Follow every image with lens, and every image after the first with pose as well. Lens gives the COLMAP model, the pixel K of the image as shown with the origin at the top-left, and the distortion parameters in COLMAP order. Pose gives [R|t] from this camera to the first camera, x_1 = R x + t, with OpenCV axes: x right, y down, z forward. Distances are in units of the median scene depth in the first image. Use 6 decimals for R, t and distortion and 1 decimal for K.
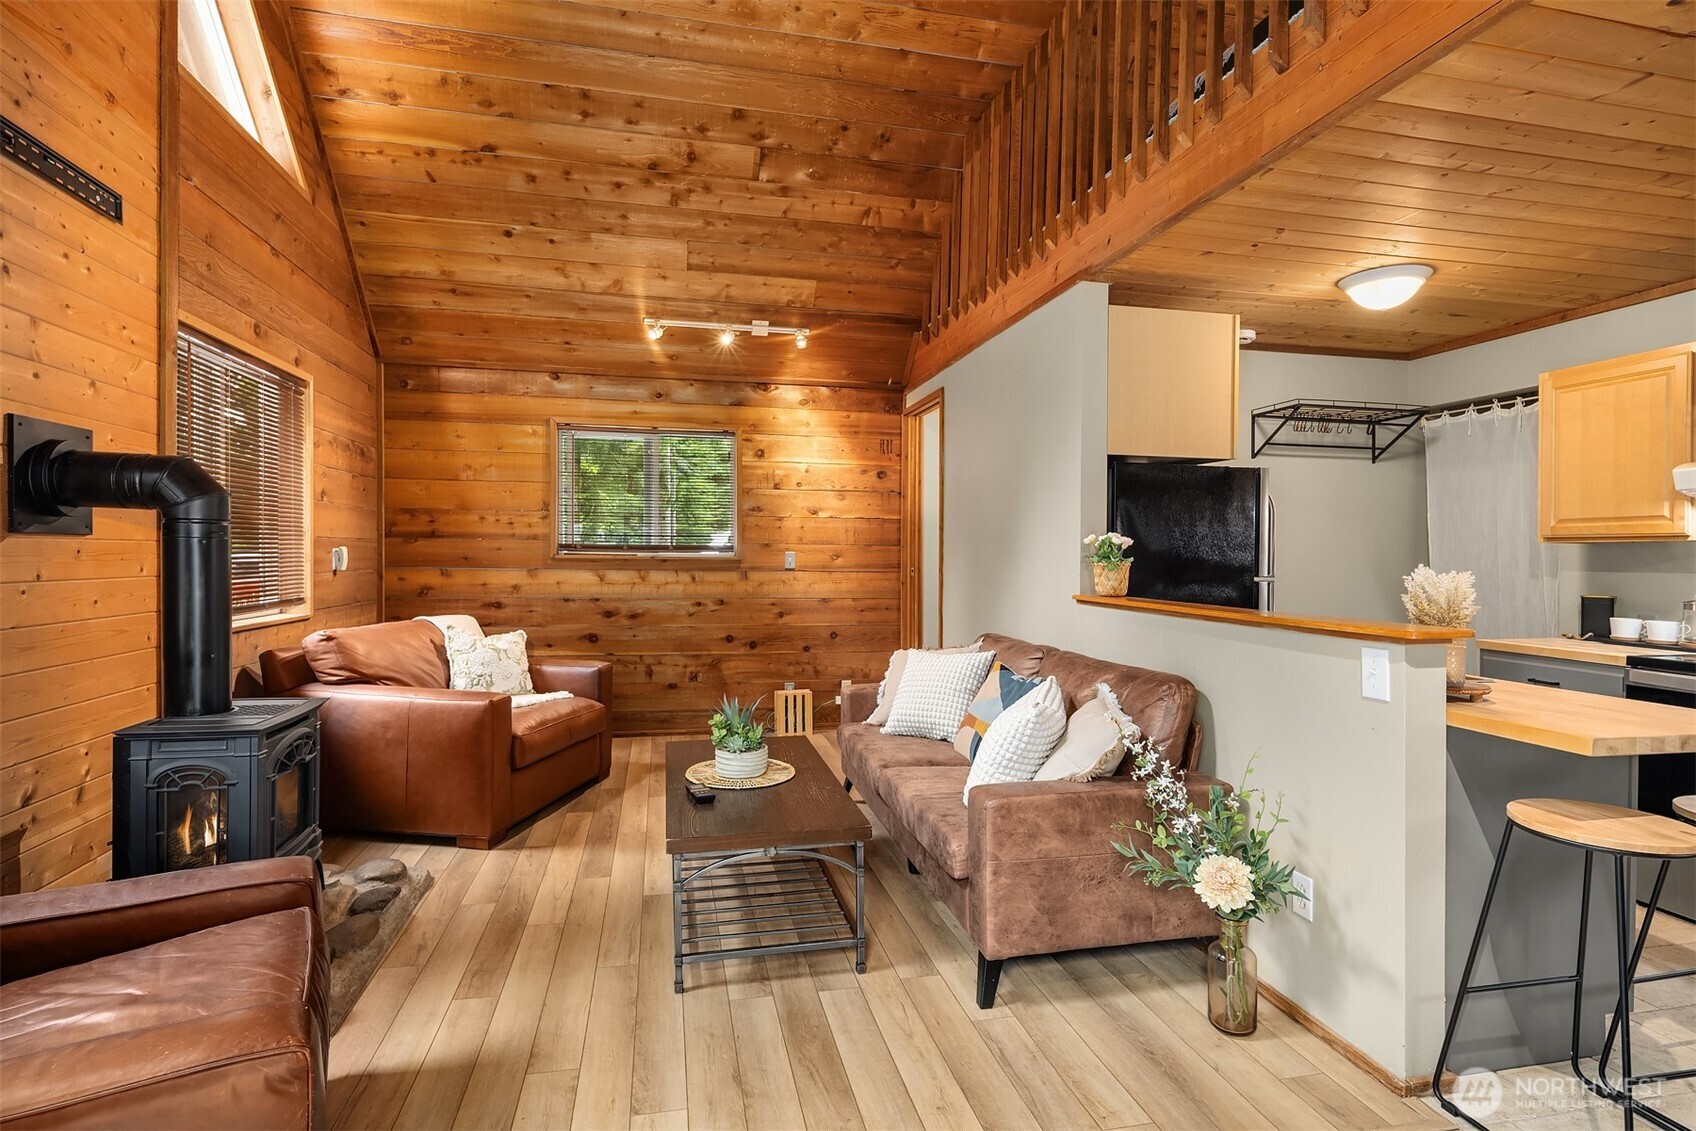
lens RADIAL K [[836.9, 0, 842.6], [0, 836.9, 553.9], [0, 0, 1]] dist [0.007640, -0.006332]
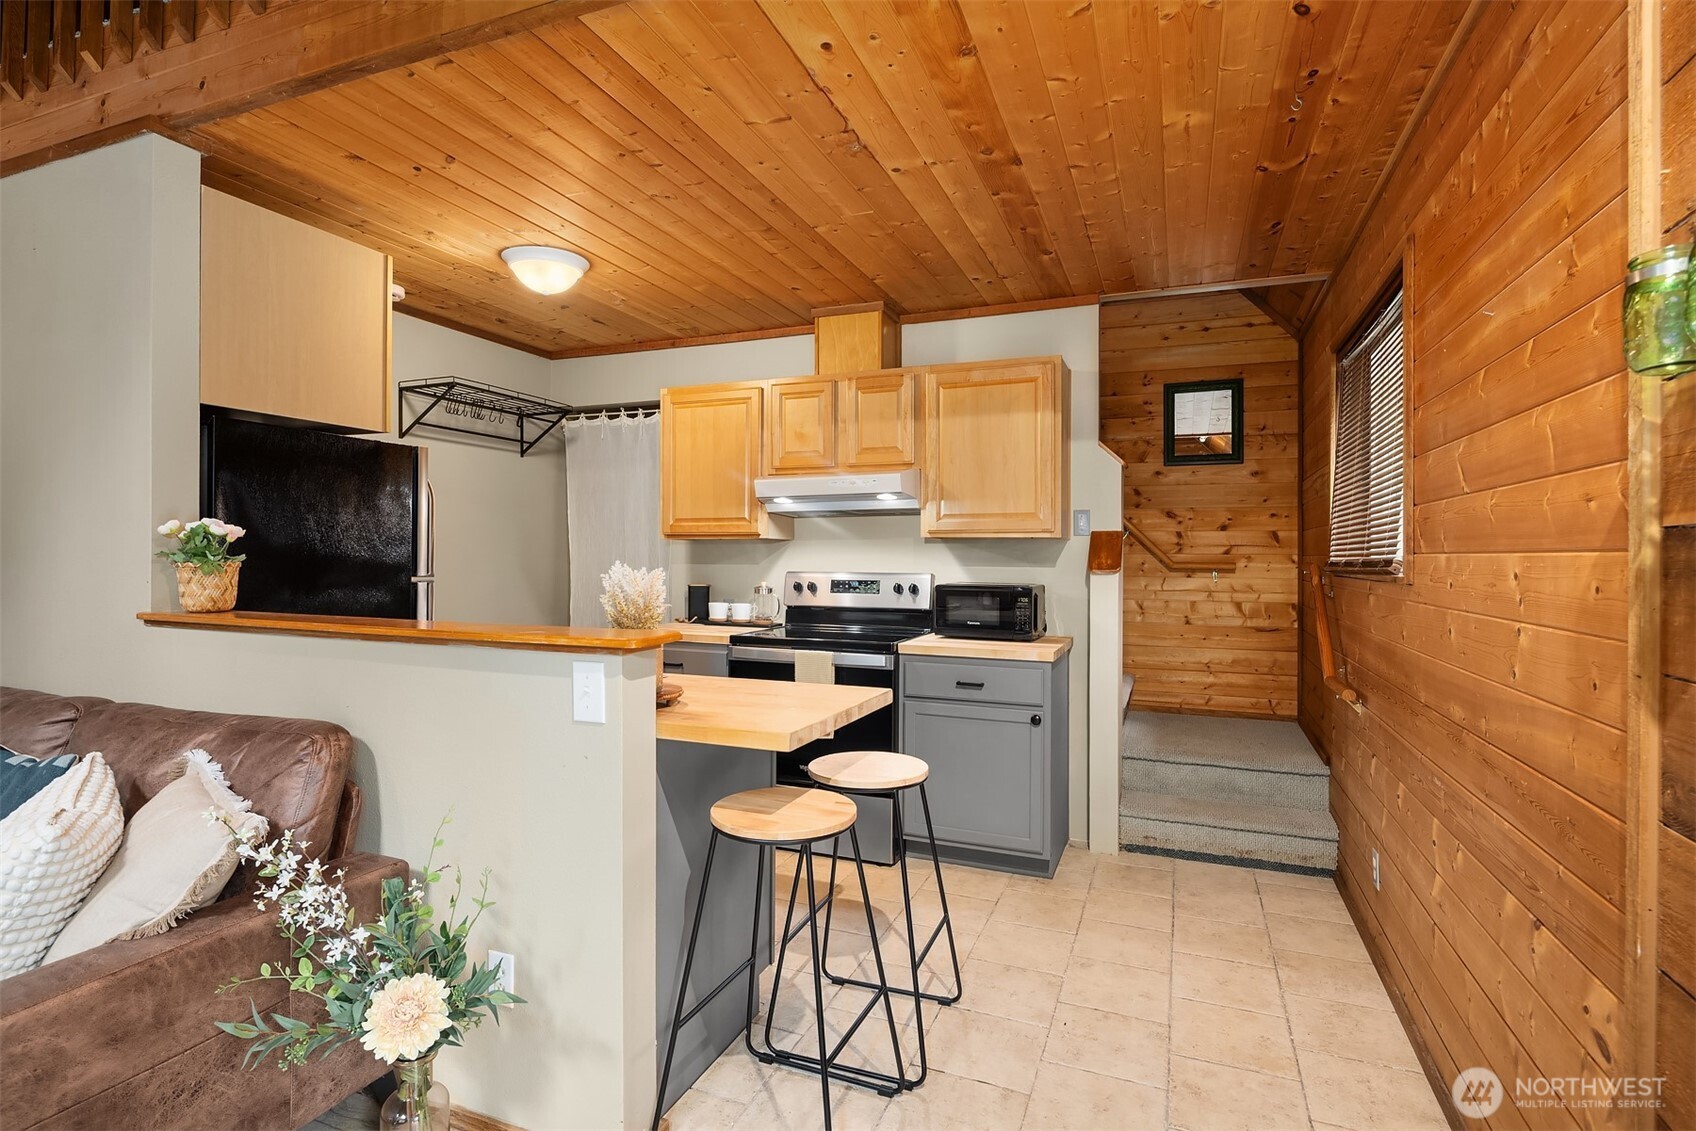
lens RADIAL K [[836.9, 0, 842.6], [0, 836.9, 553.9], [0, 0, 1]] dist [0.007640, -0.006332]
pose [[0.568643, -0.005309, 0.822568, 0.063276], [0.000052, 0.999979, 0.006418, -0.000888], [-0.822585, -0.003607, 0.568631, 0.223136]]
